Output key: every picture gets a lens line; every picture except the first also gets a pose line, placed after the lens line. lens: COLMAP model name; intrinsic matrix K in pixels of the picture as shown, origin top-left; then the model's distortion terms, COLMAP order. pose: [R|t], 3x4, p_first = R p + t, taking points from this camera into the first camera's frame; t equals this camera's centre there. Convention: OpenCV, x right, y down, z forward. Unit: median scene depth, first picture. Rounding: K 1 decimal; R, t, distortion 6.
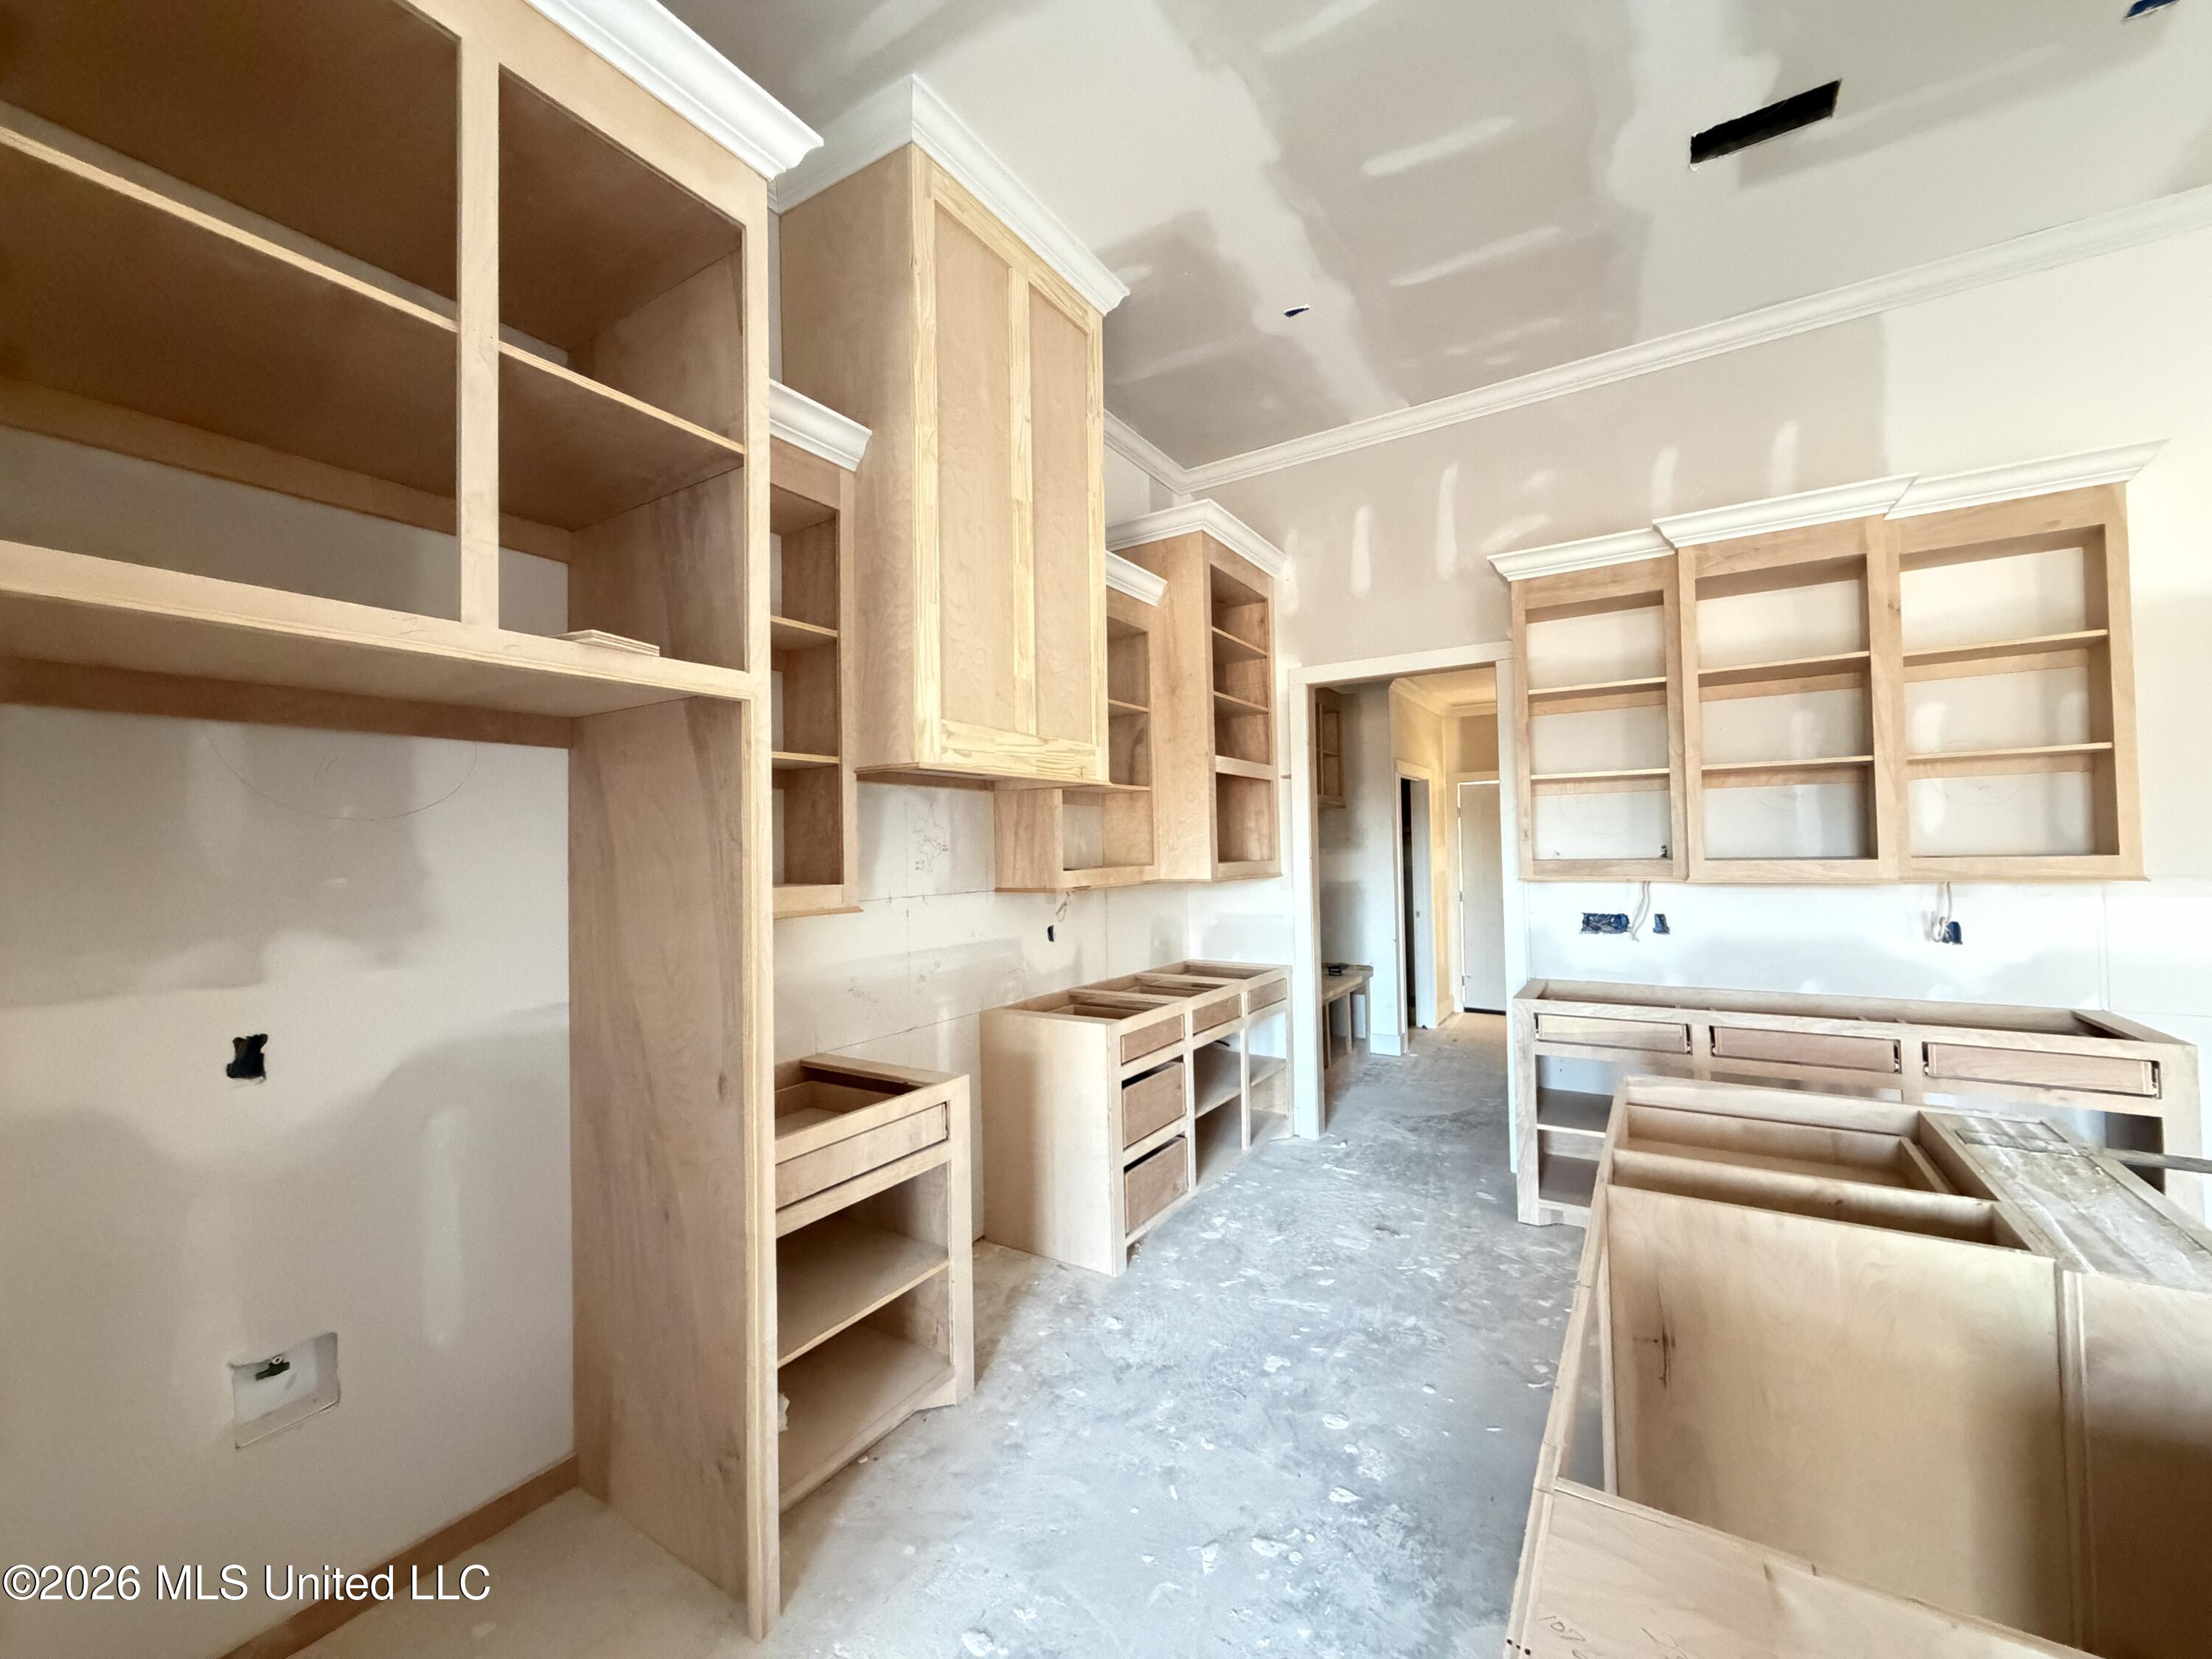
lens RADIAL K [[886.8, 0, 1106.6], [0, 886.8, 830.6], [0, 0, 1]] dist [-0.002360, 0.000681]
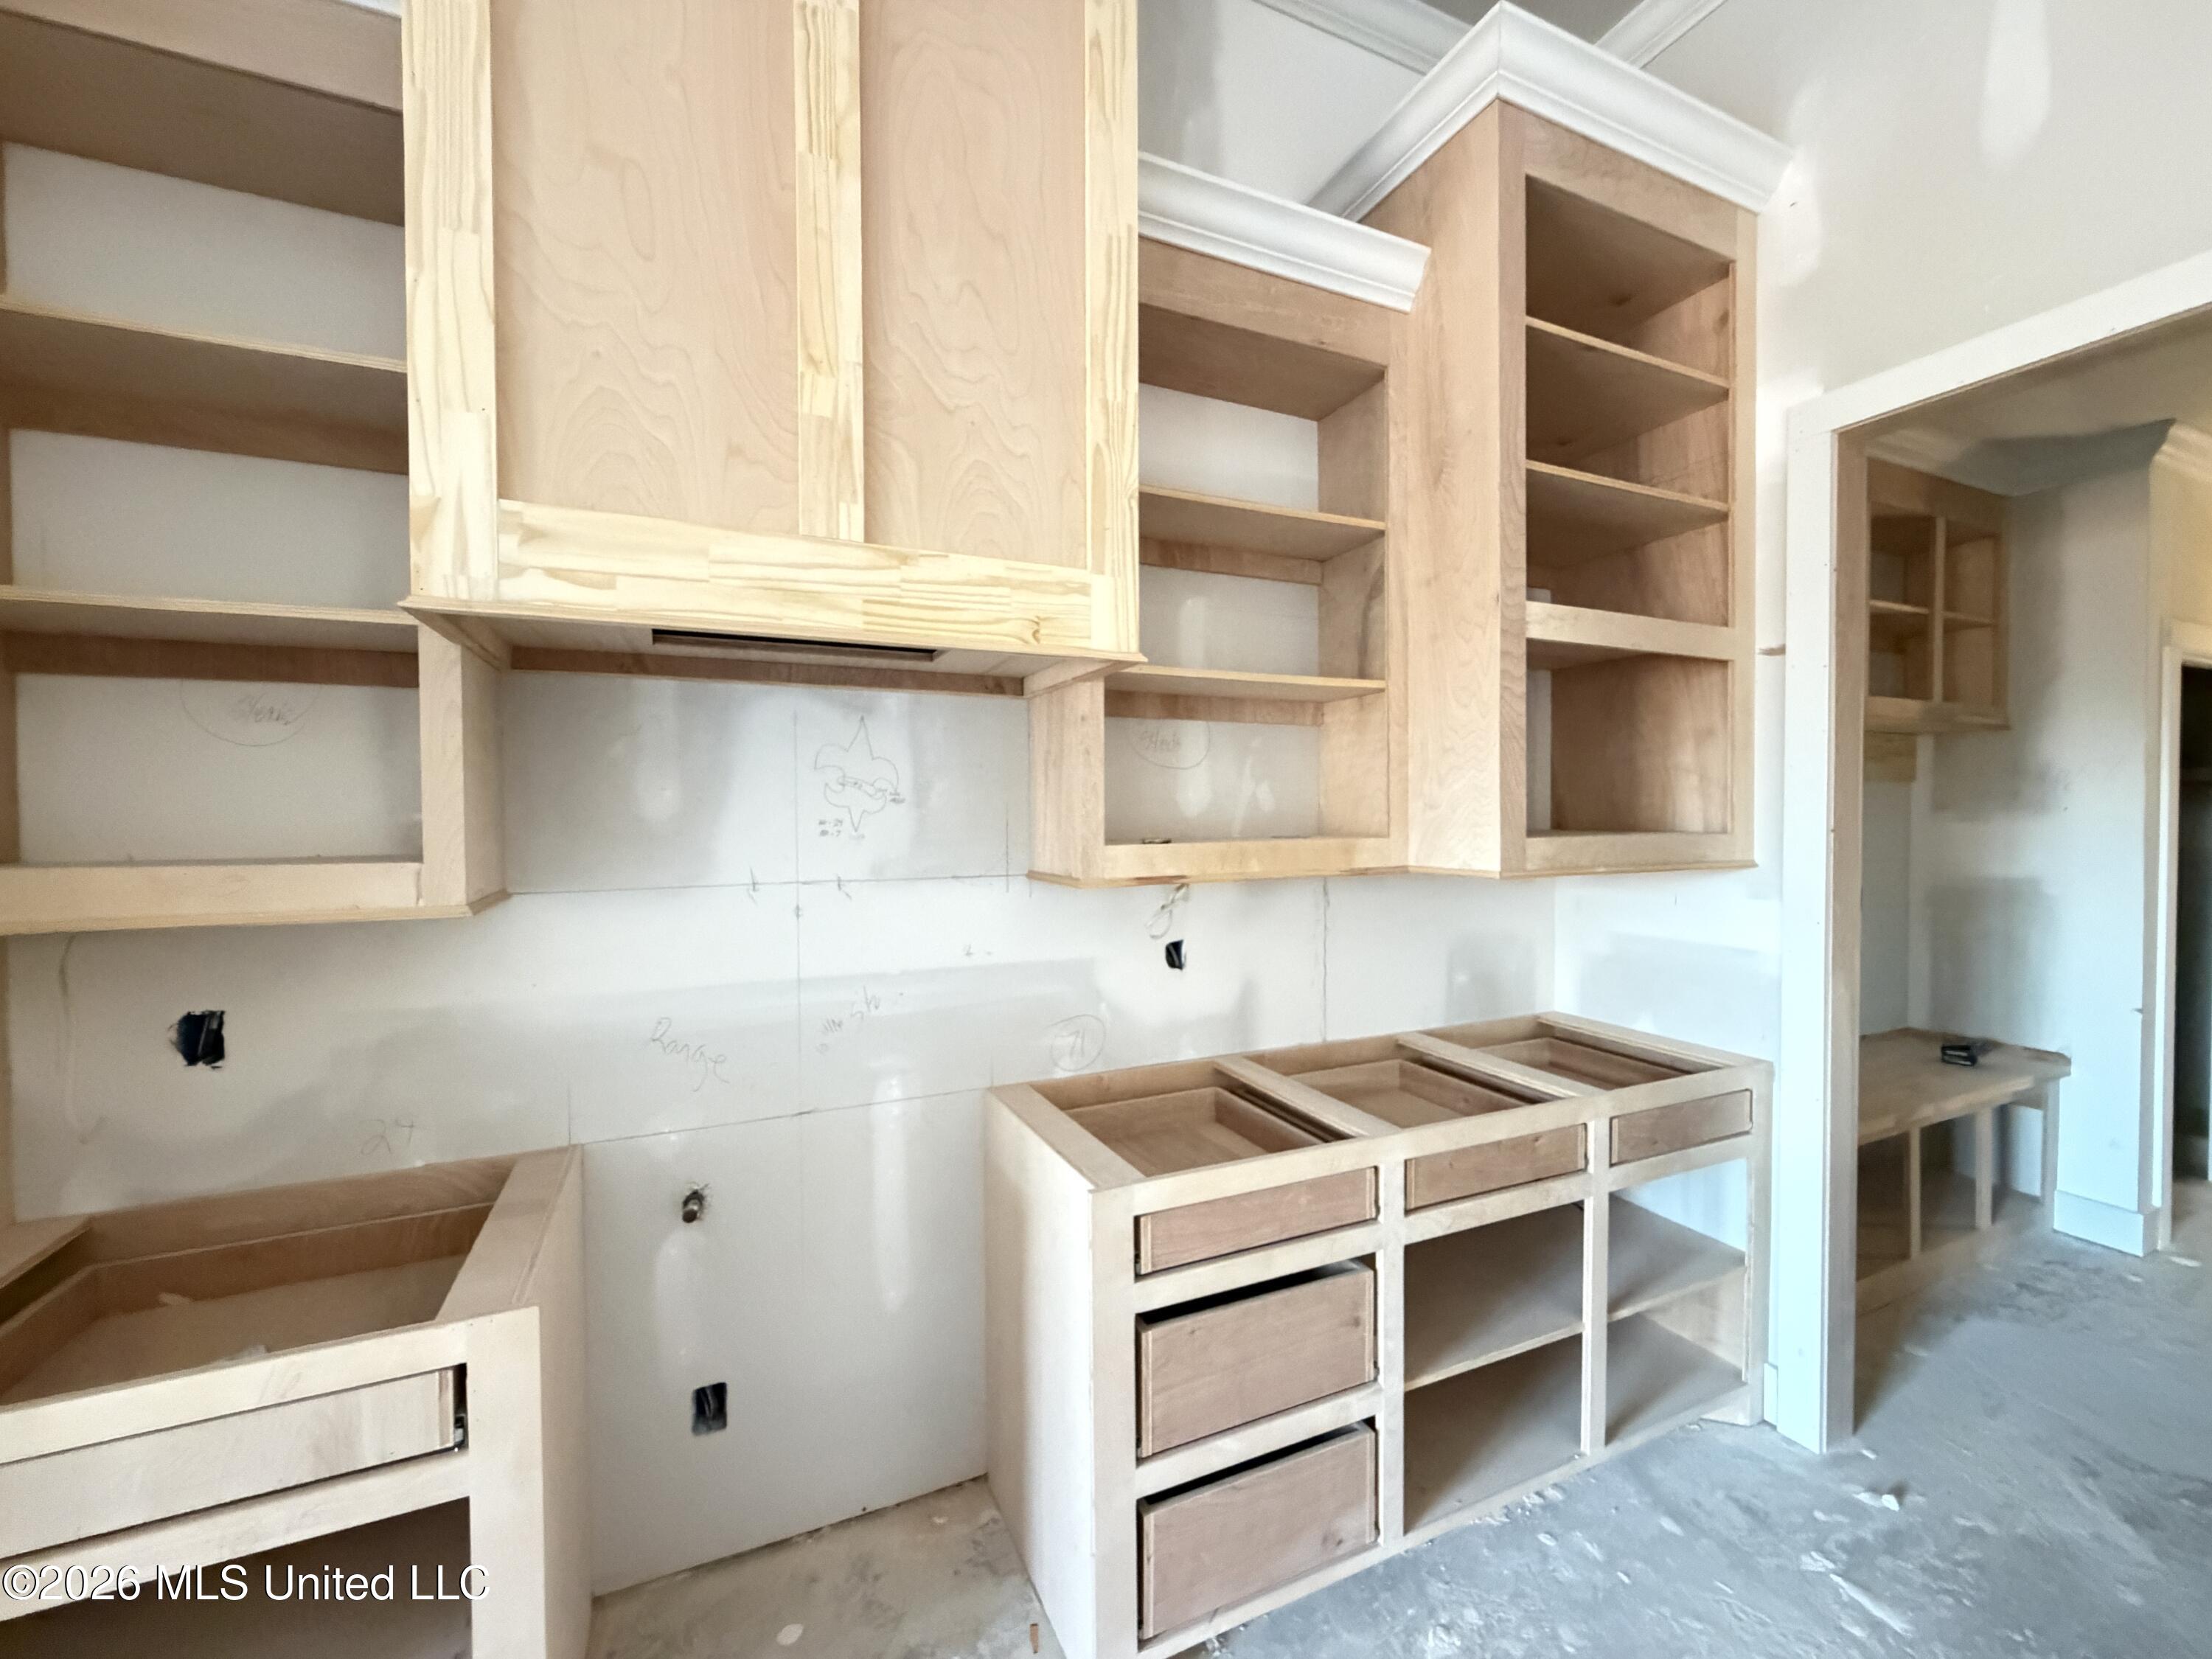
lens RADIAL K [[886.8, 0, 1103.7], [0, 886.8, 829.5], [0, 0, 1]] dist [-0.002360, 0.000681]
pose [[0.834854, 0.026670, -0.549825, 0.191700], [-0.000320, 0.998849, 0.047965, 0.010544], [0.550471, -0.039867, 0.833902, 0.486847]]
